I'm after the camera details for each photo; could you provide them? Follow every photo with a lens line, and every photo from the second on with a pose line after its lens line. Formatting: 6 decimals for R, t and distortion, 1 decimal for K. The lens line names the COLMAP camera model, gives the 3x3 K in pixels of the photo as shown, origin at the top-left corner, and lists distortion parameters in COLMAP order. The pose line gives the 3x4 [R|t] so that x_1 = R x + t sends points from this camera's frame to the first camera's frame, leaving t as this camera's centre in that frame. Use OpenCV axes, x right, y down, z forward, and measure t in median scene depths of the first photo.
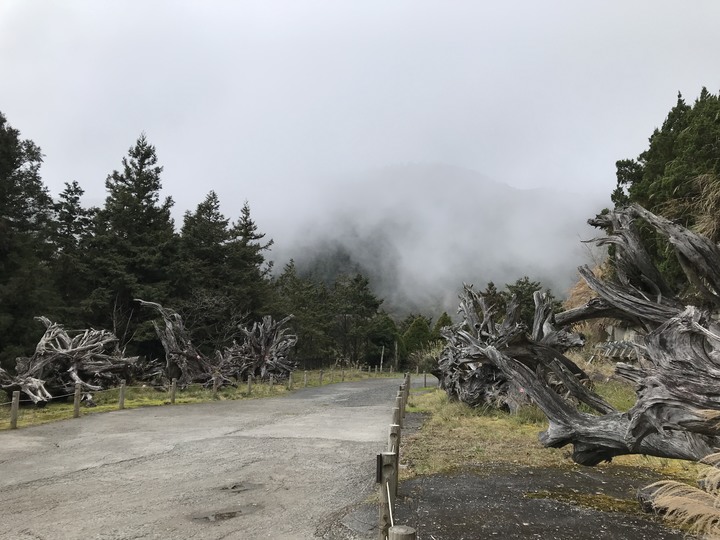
lens RADIAL K [[588.6, 0, 360.0], [0, 588.6, 270.0], [0, 0, 1]] dist [0.045619, -0.005813]
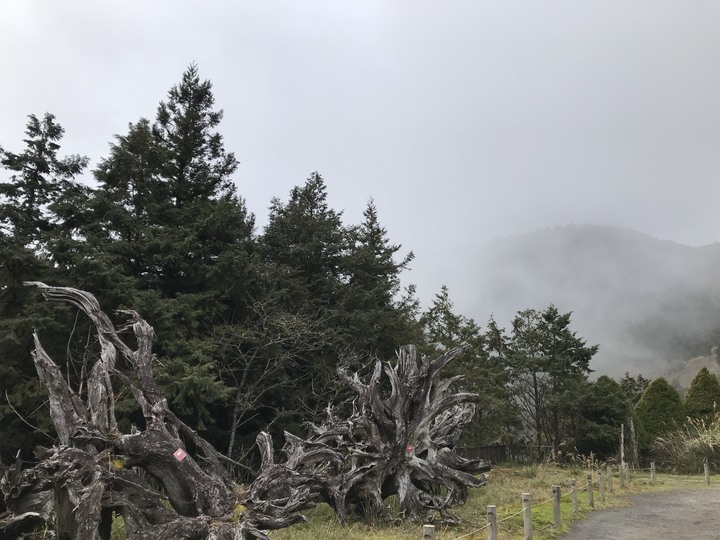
lens RADIAL K [[588.6, 0, 360.0], [0, 588.6, 270.0], [0, 0, 1]] dist [0.045619, -0.005813]
pose [[0.970568, -0.065448, -0.231764, -0.085873], [0.034700, 0.990327, -0.134345, 0.076118], [0.238315, 0.122349, 0.963451, 0.561001]]
